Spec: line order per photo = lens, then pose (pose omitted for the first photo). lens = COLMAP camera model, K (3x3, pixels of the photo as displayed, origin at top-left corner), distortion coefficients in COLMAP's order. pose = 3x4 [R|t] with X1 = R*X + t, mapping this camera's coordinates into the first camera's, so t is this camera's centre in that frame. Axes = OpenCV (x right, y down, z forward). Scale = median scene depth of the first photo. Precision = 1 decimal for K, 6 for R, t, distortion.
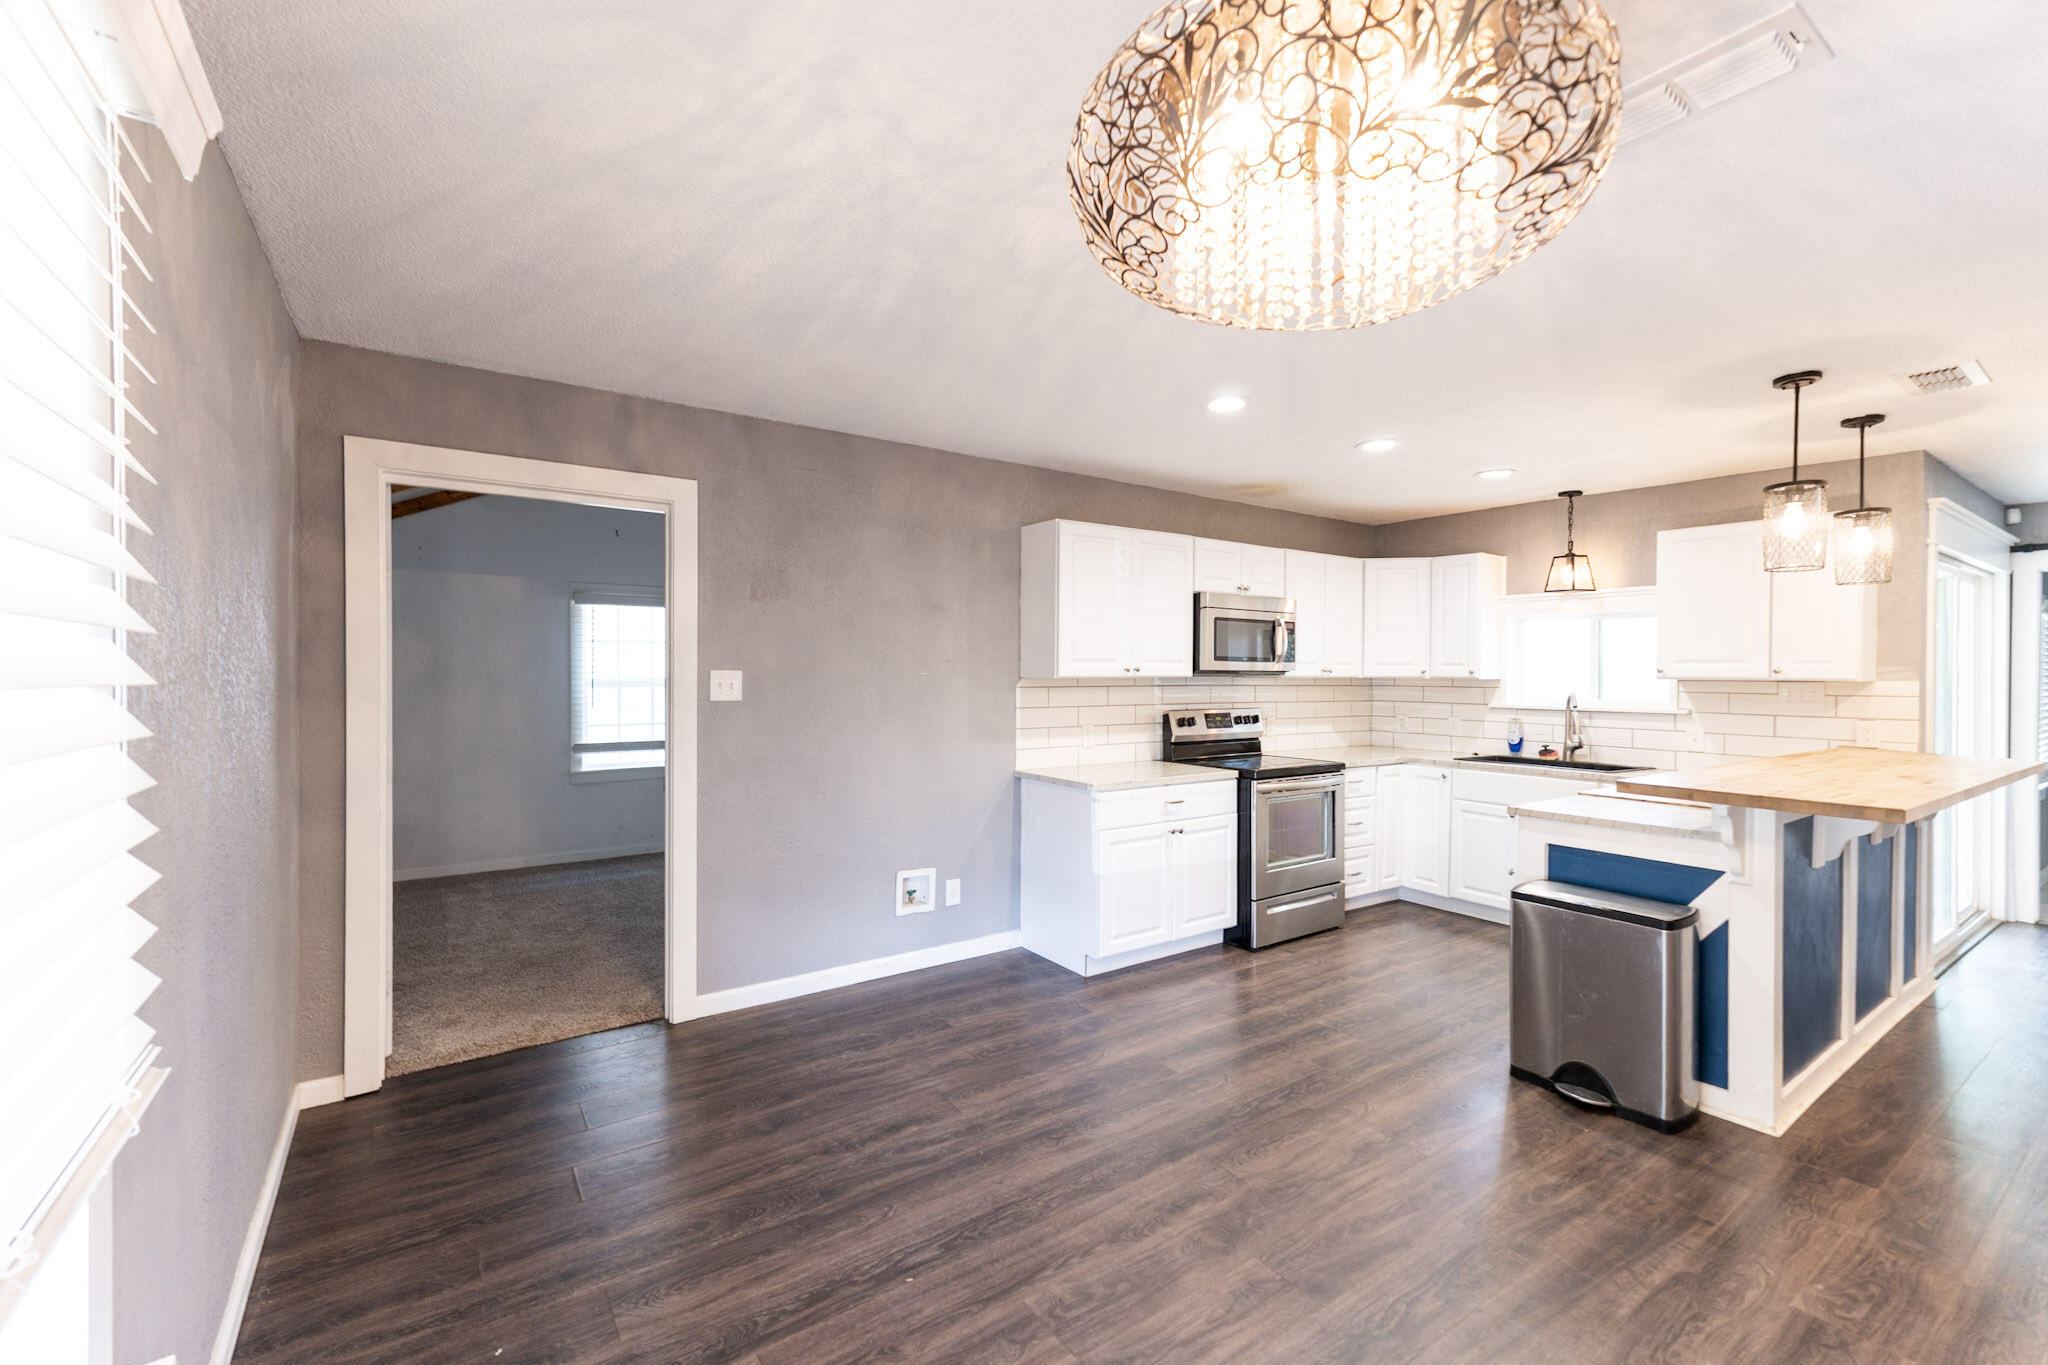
lens RADIAL K [[853.5, 0, 1019.6], [0, 853.5, 678.2], [0, 0, 1]] dist [0.006451, -0.000792]
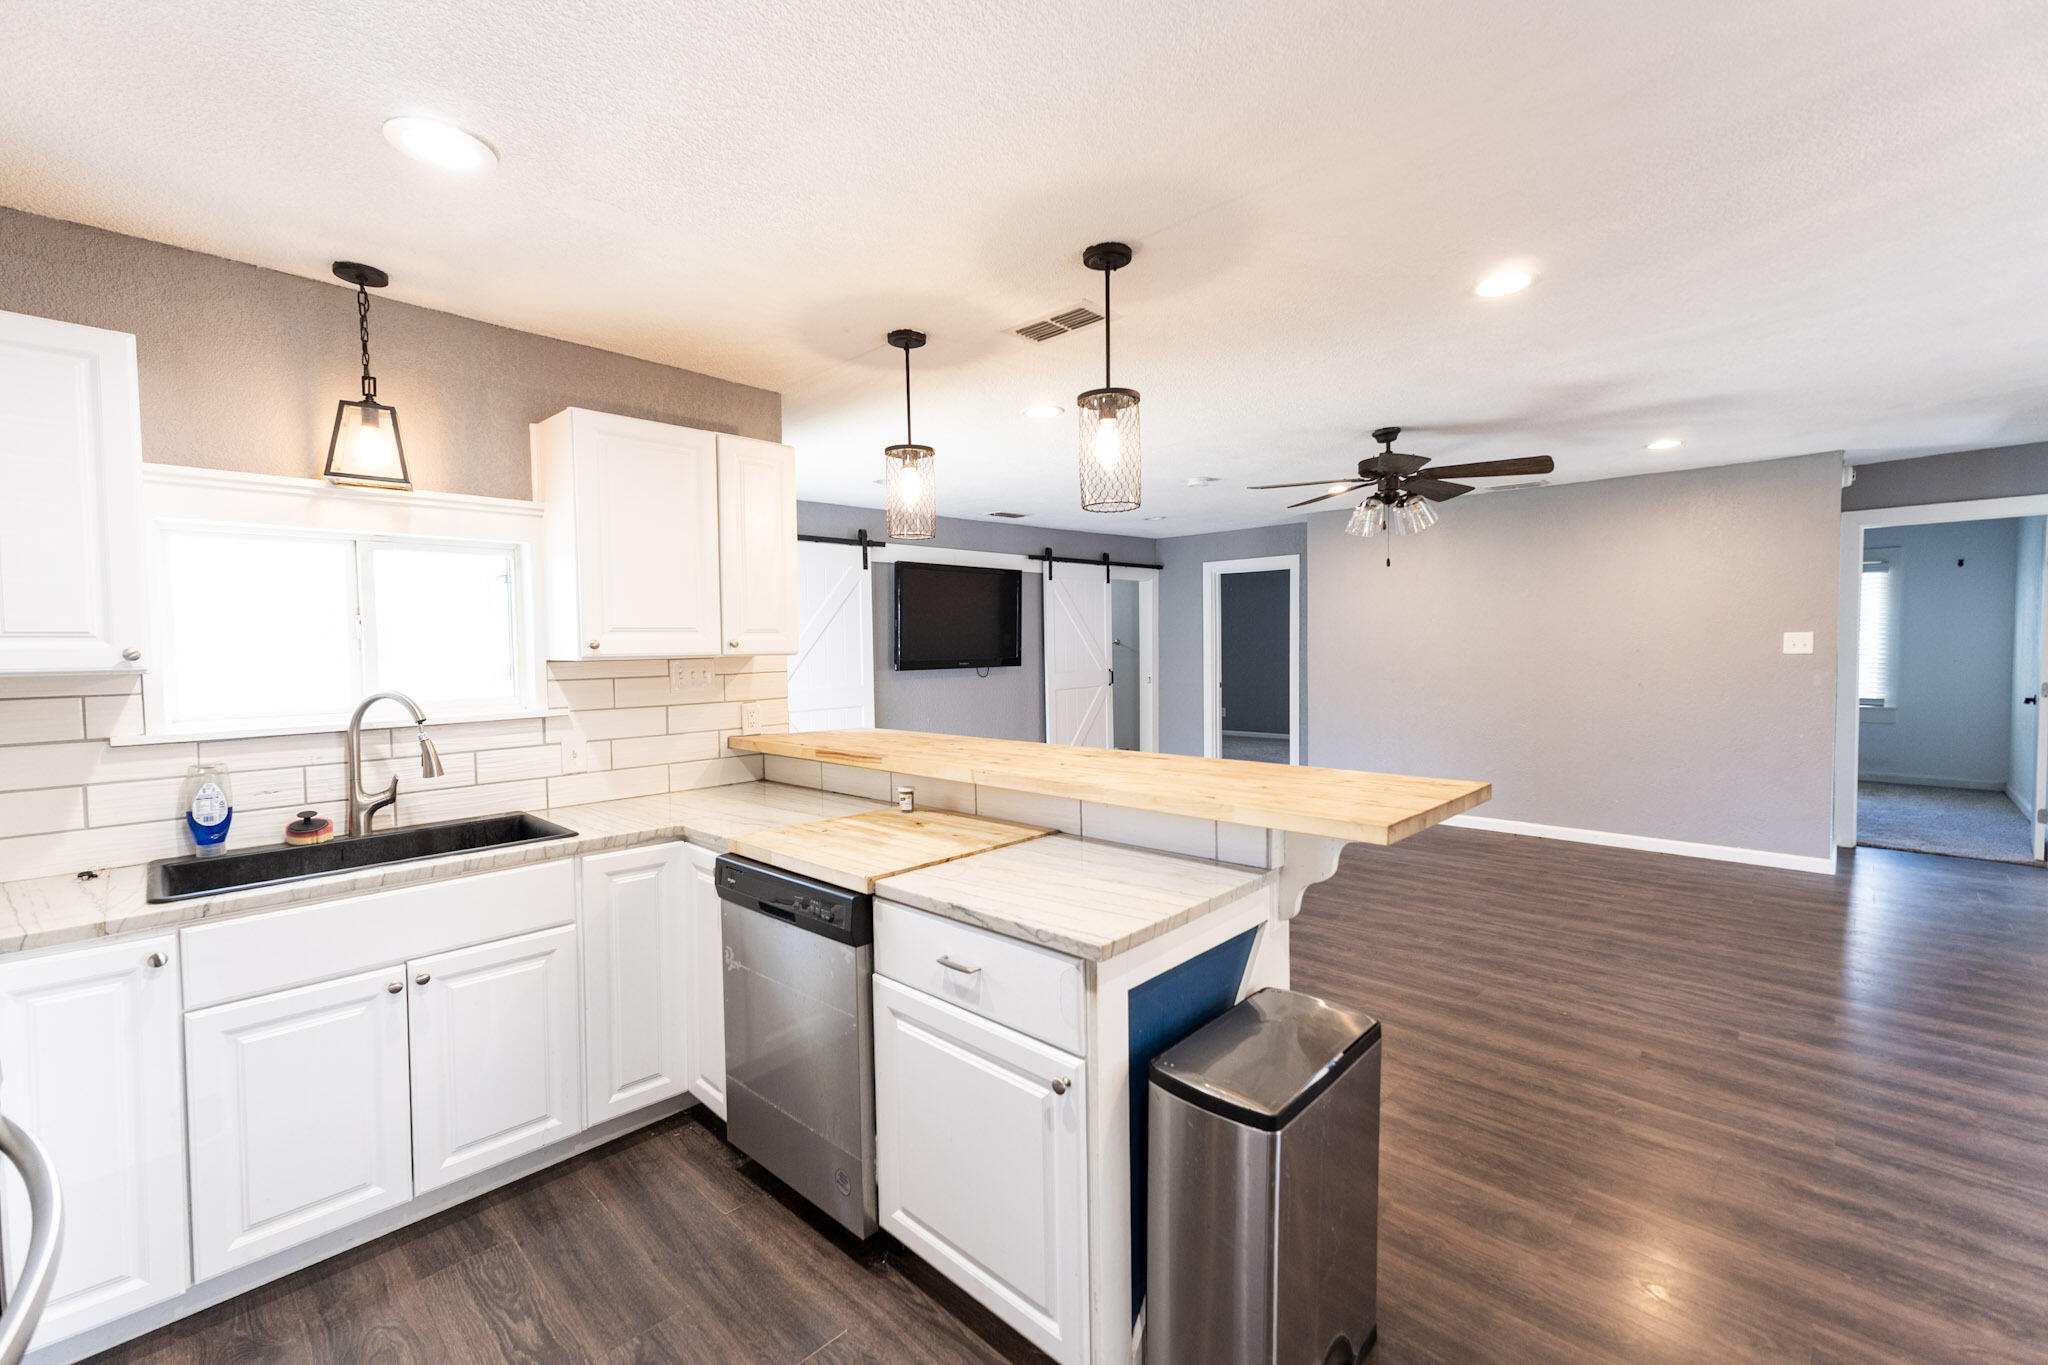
lens RADIAL K [[853.5, 0, 1019.5], [0, 853.5, 677.4], [0, 0, 1]] dist [0.006451, -0.000792]
pose [[-0.192787, -0.043191, 0.980290, 0.110220], [0.021764, 0.998597, 0.048278, -0.009007], [-0.980999, 0.030643, -0.191576, 0.835515]]
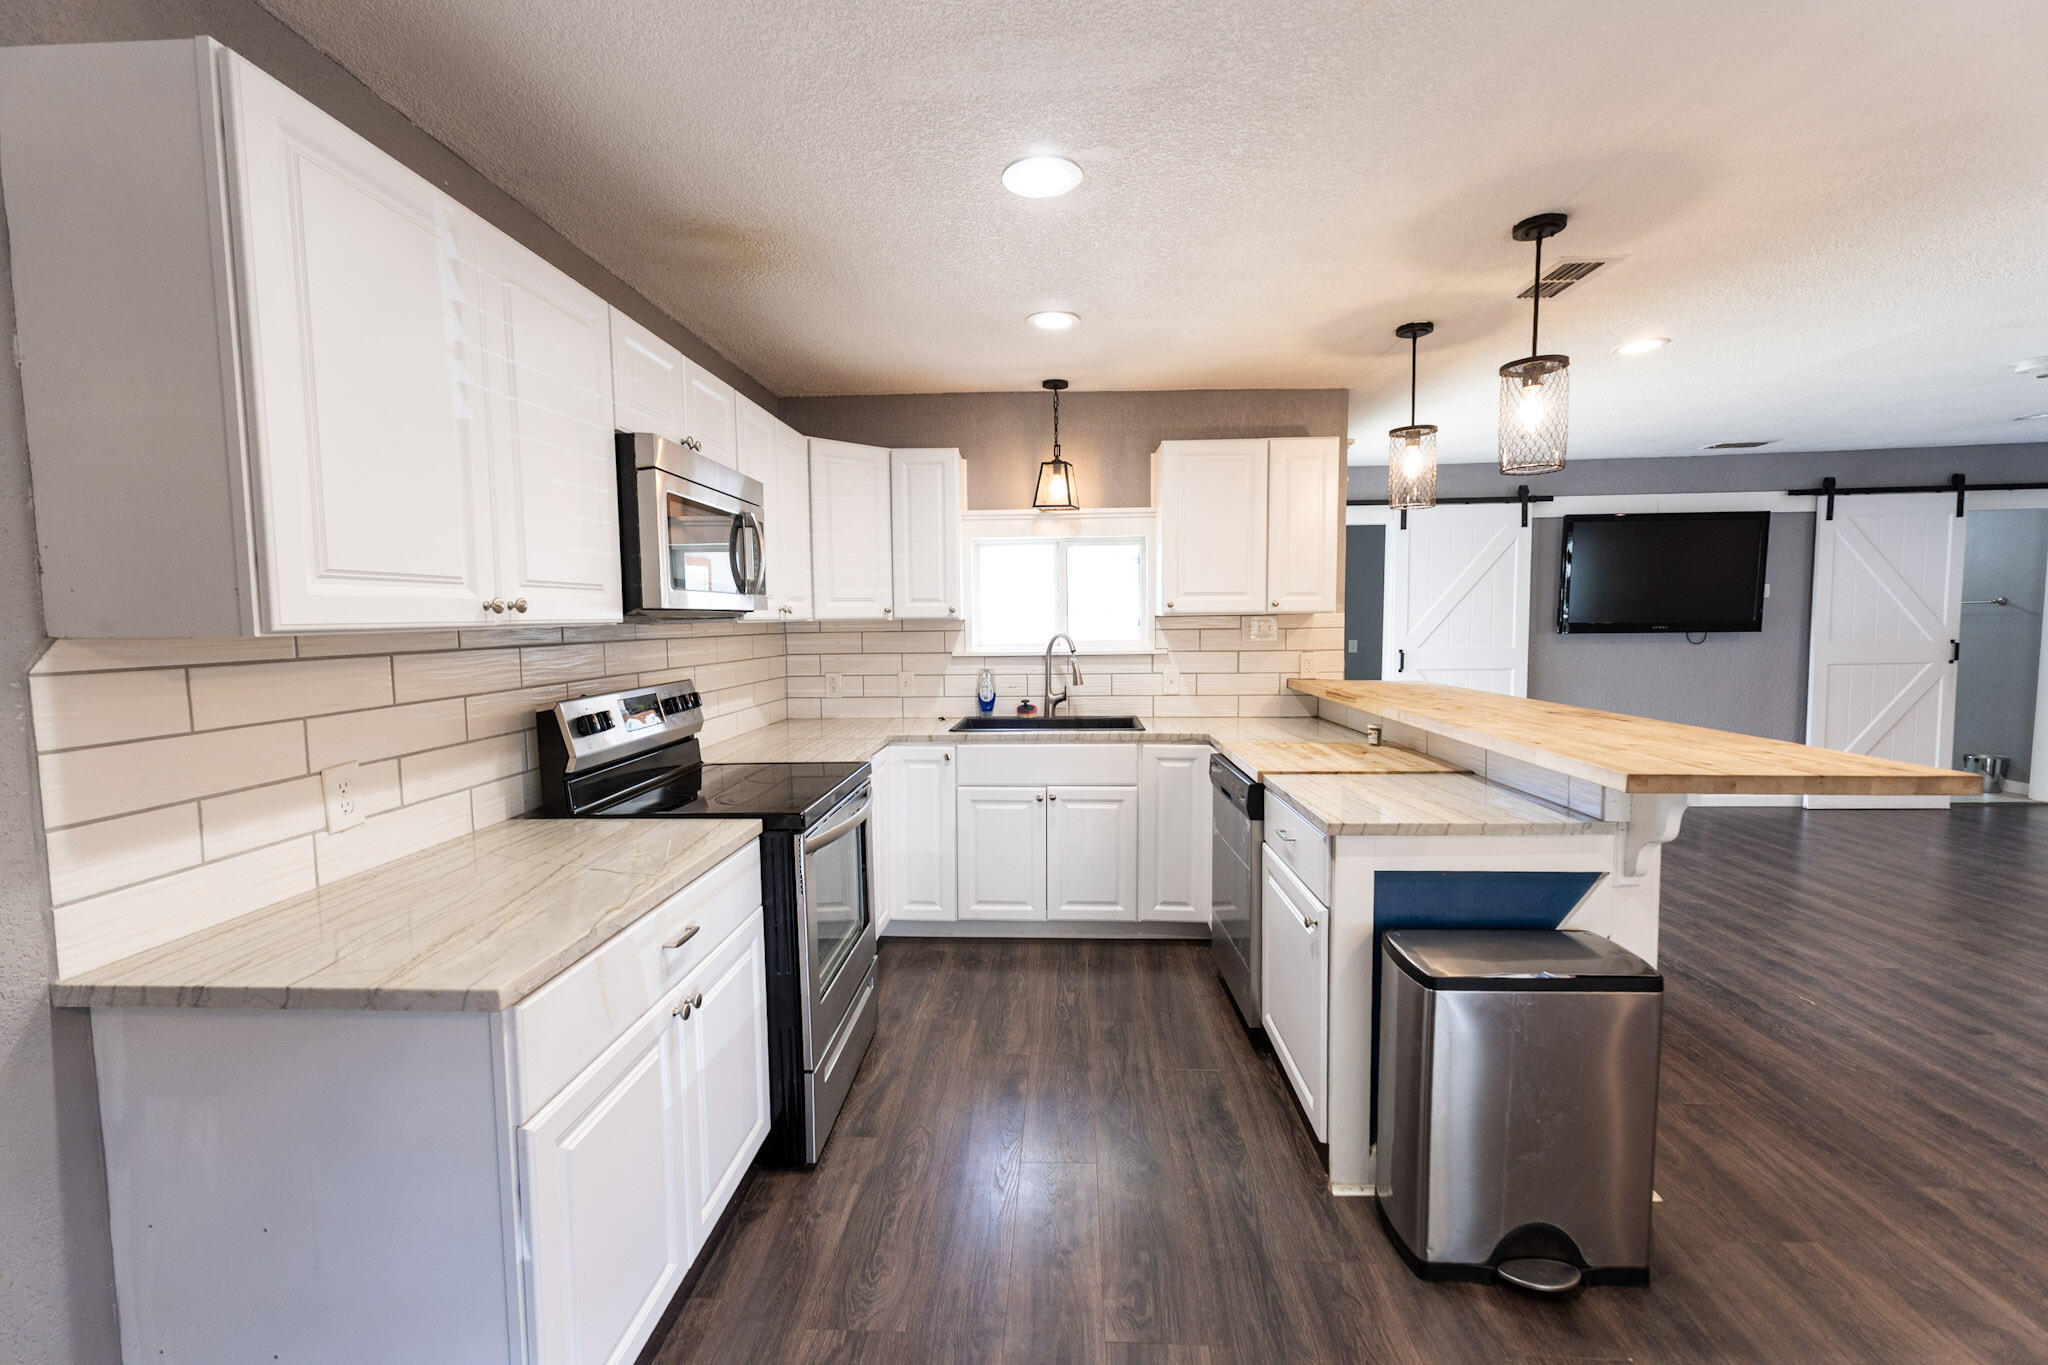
lens RADIAL K [[853.5, 0, 1021.0], [0, 853.5, 678.0], [0, 0, 1]] dist [0.006451, -0.000792]
pose [[0.614401, -0.070231, 0.785862, -0.024116], [0.022265, 0.997177, 0.071710, -0.000606], [-0.788679, -0.026562, 0.614231, 0.597052]]
